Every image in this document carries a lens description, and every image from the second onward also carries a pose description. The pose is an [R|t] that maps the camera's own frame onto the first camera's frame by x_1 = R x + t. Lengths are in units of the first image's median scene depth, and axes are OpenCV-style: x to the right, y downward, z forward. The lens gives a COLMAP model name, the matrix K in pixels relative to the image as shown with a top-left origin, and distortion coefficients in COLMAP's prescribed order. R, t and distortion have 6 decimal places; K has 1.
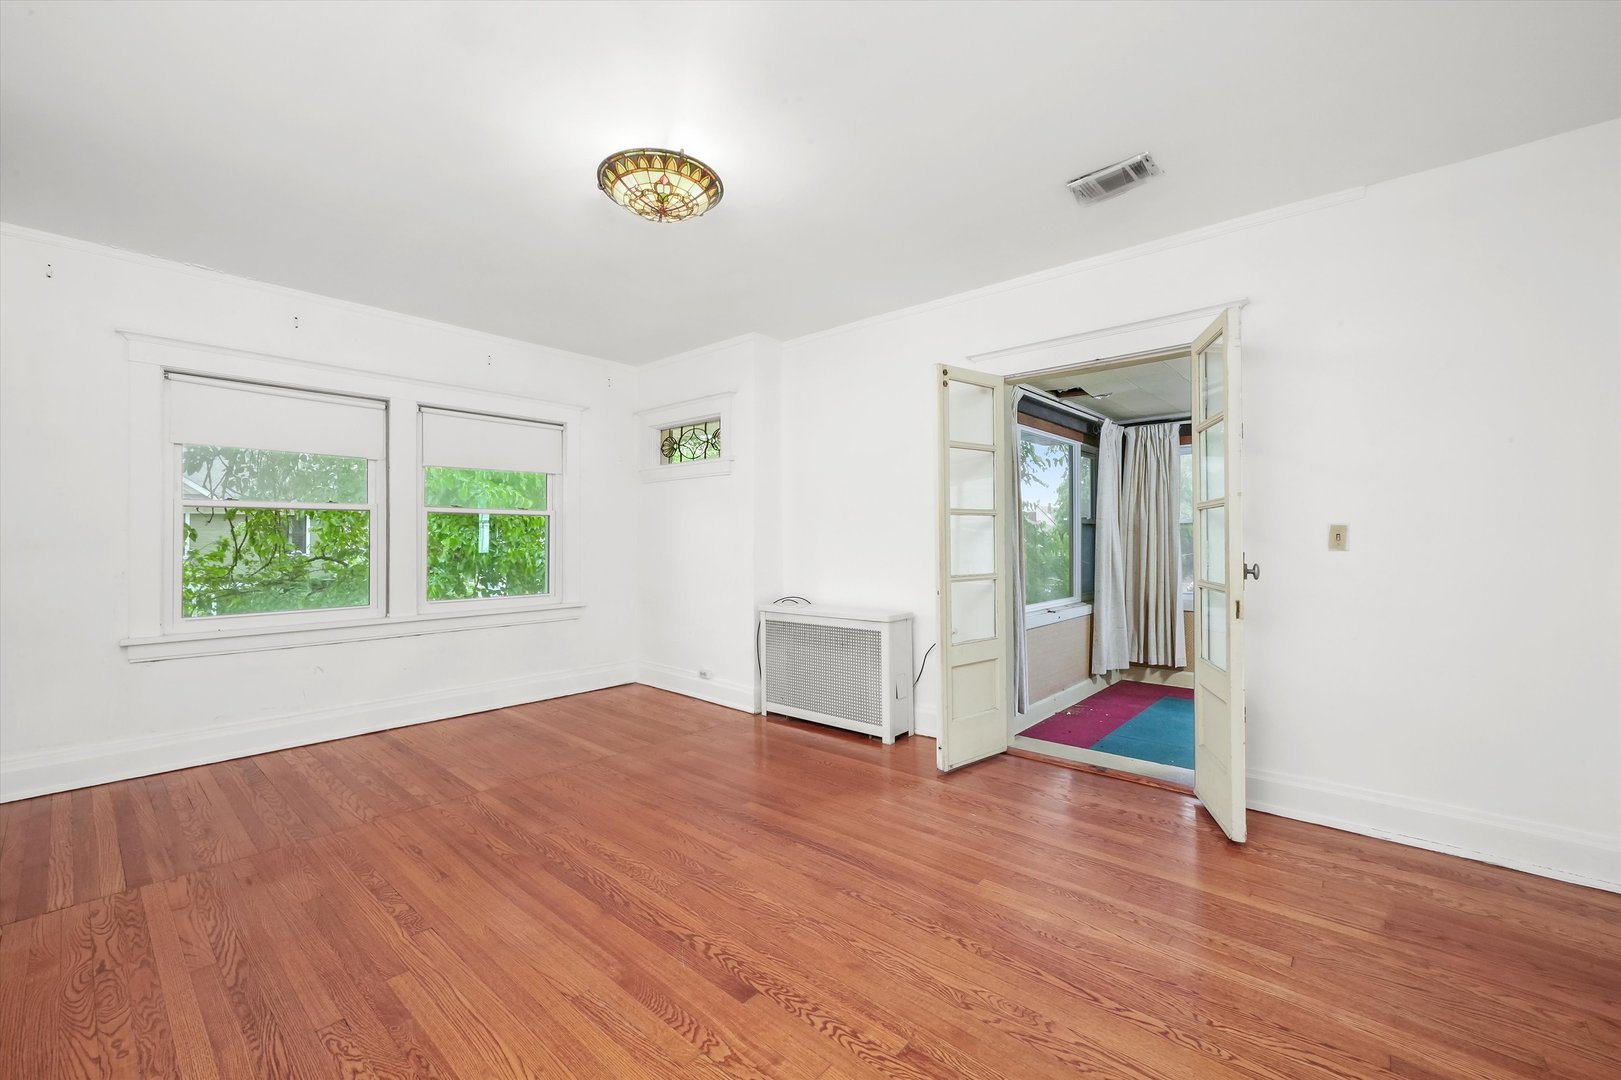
lens RADIAL K [[661.2, 0, 816.8], [0, 661.2, 538.1], [0, 0, 1]] dist [-0.001819, 0.002638]
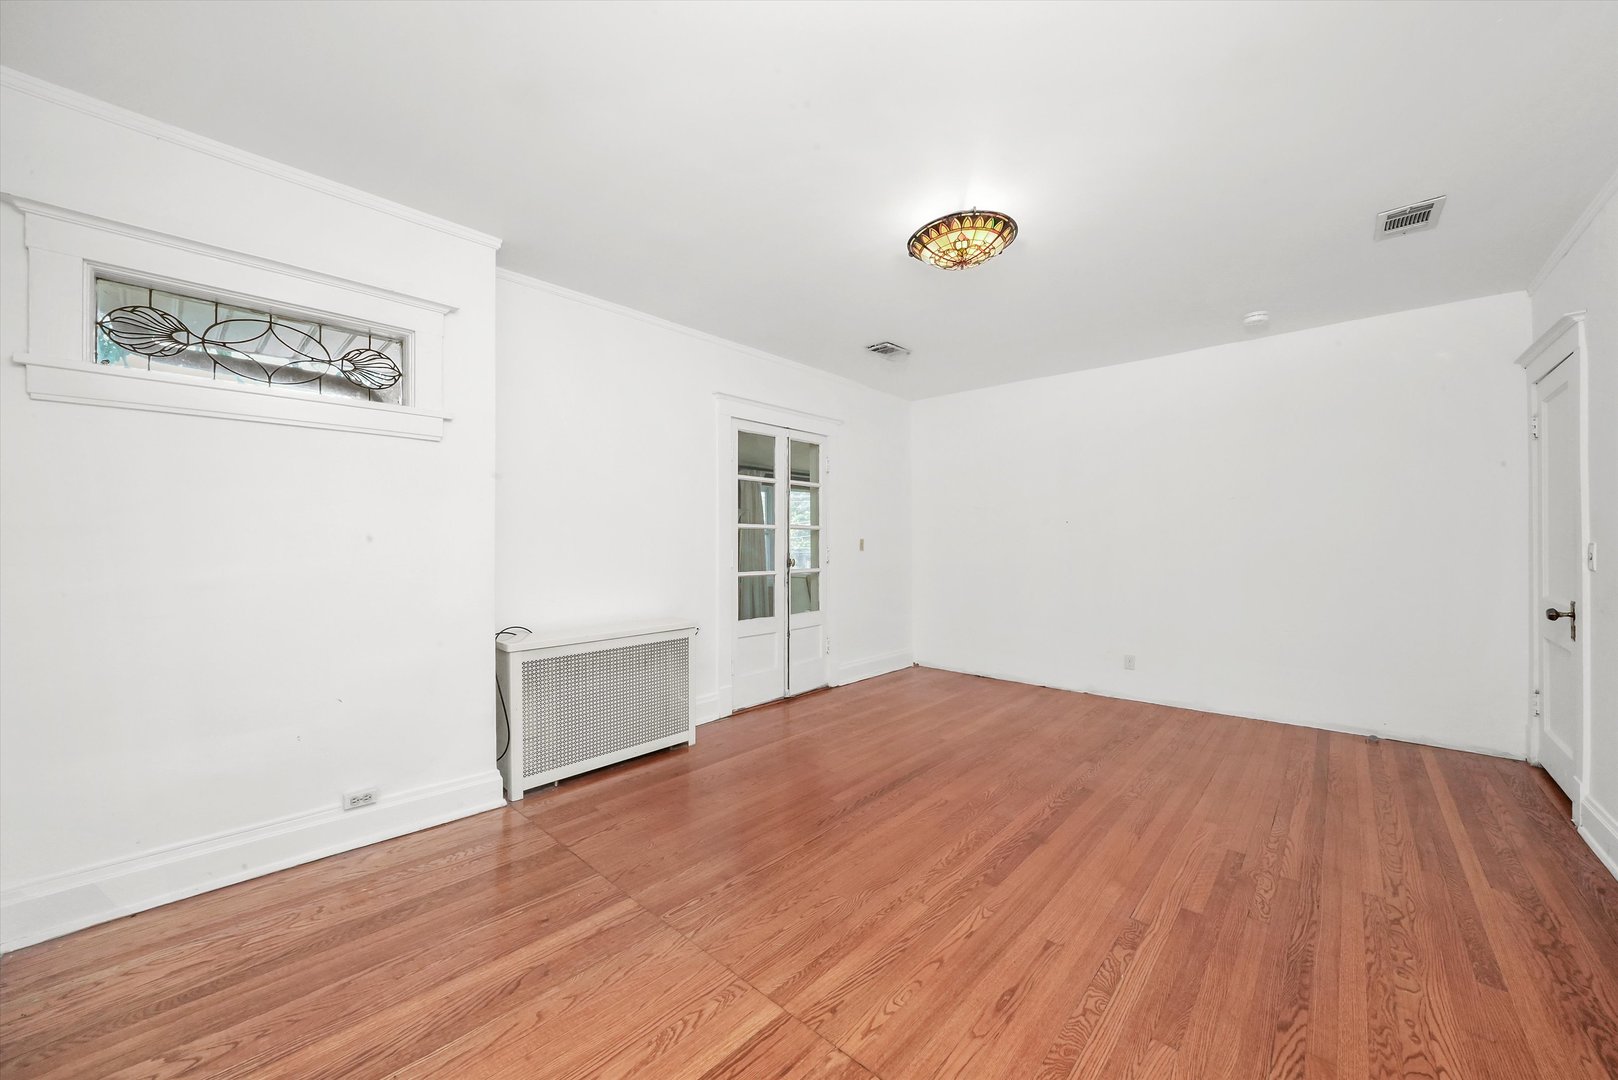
lens RADIAL K [[598.2, 0, 809.0], [0, 598.2, 540.0], [0, 0, 1]] dist [-0.008644, 0.000218]
pose [[0.020965, 0.006205, 0.999761, -1.294053], [-0.002886, 0.999977, -0.006146, -0.006664], [-0.999776, -0.002757, 0.020982, 1.249222]]
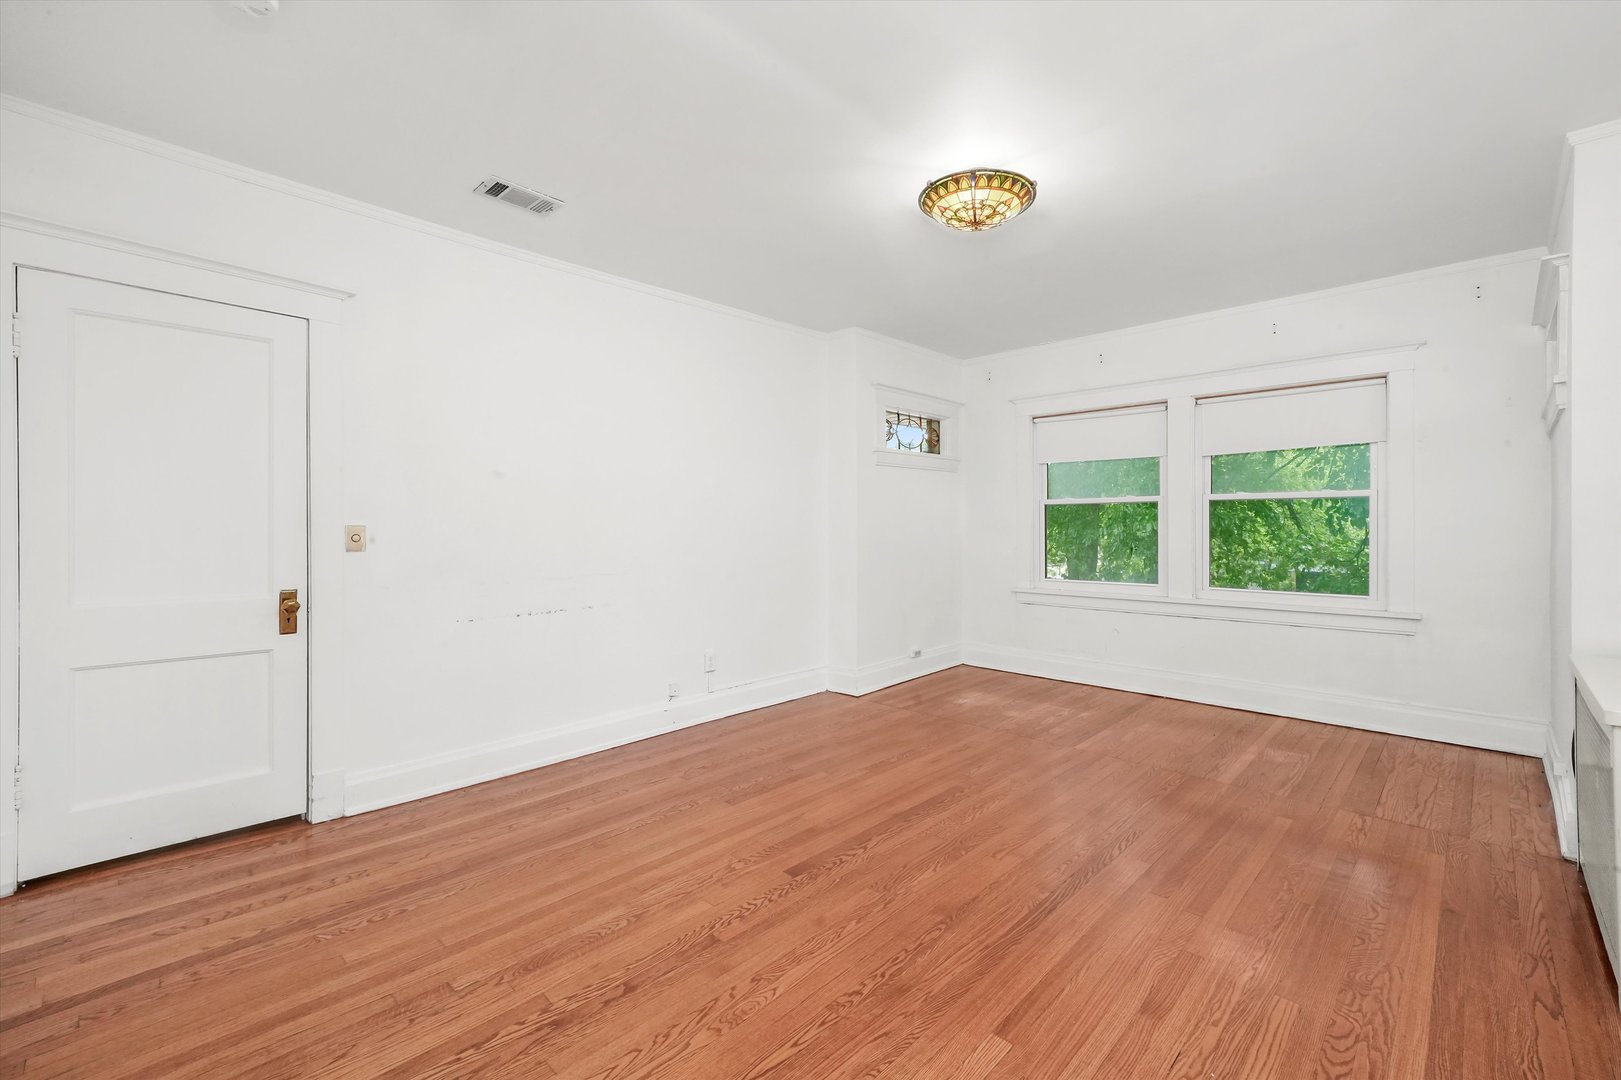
lens RADIAL K [[680.0, 0, 813.9], [0, 680.0, 532.6], [0, 0, 1]] dist [0.002718, 0.000239]
pose [[-0.055962, 0.009666, -0.998386, 0.886980], [0.005345, 0.999942, 0.009381, -0.003479], [0.998419, -0.004811, -0.056010, 0.797444]]
